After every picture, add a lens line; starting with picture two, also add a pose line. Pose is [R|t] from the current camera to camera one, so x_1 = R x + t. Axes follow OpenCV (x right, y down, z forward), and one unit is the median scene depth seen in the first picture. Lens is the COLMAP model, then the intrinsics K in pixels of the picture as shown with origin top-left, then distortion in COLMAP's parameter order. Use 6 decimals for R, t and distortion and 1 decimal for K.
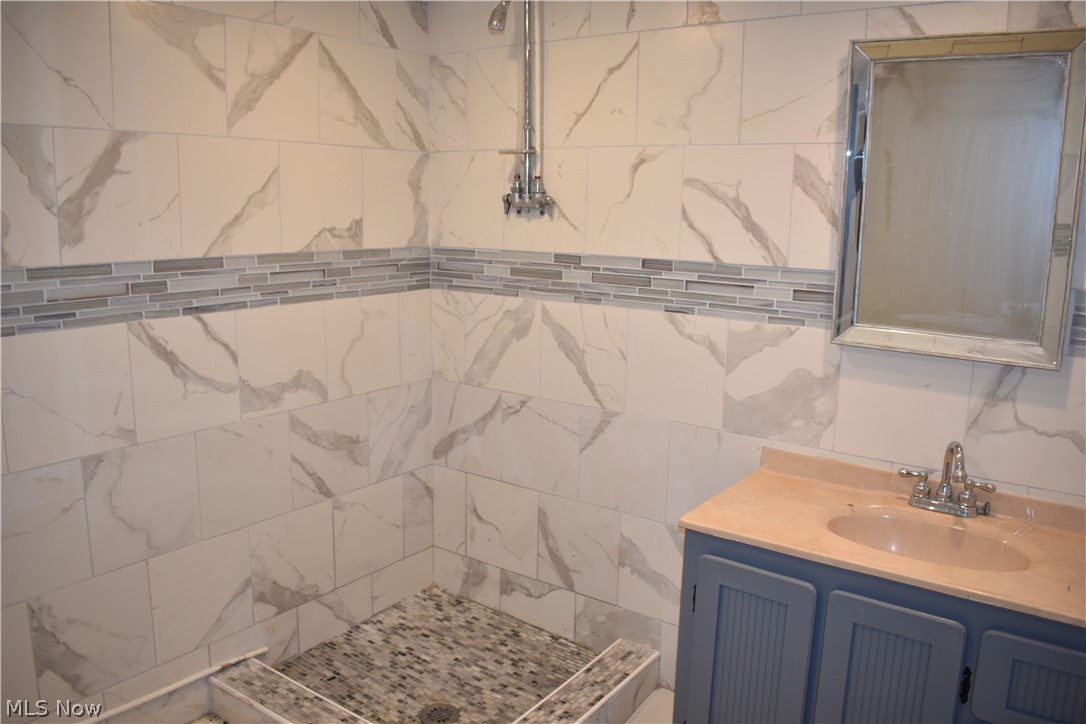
lens RADIAL K [[872.3, 0, 541.4], [0, 872.3, 361.6], [0, 0, 1]] dist [-0.091970, 0.016631]
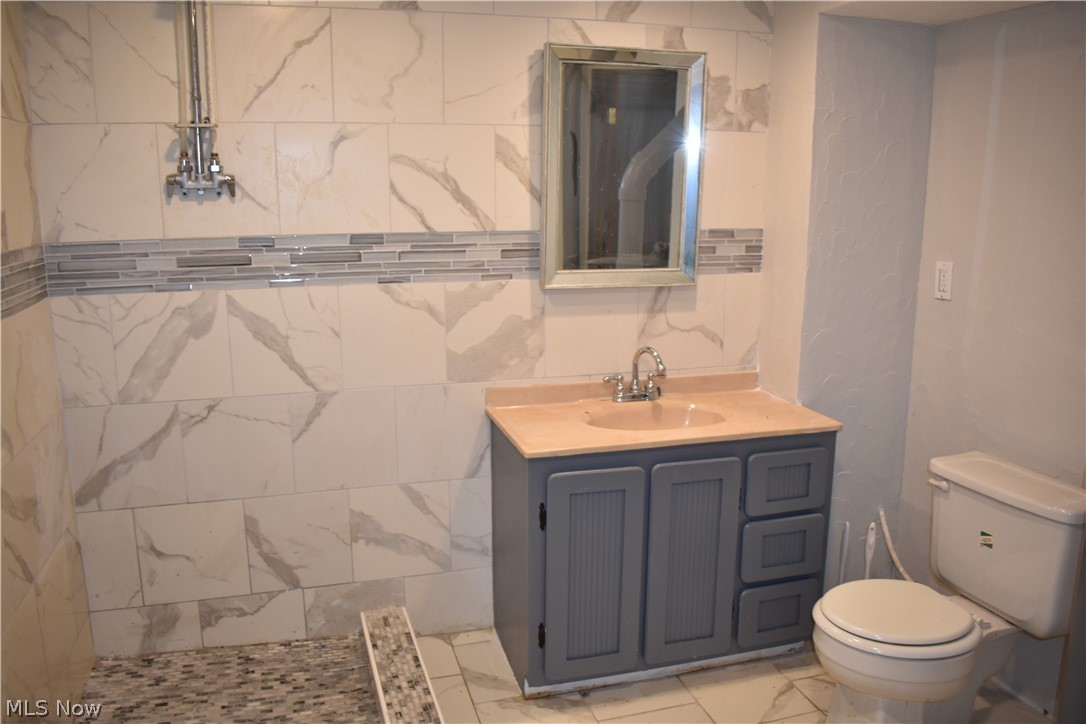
lens RADIAL K [[872.3, 0, 541.1], [0, 872.3, 364.0], [0, 0, 1]] dist [-0.091970, 0.016631]
pose [[0.603941, -0.176754, 0.777183, -0.533486], [0.157161, 0.982365, 0.101290, -0.035618], [-0.781381, 0.060970, 0.621069, 0.197667]]
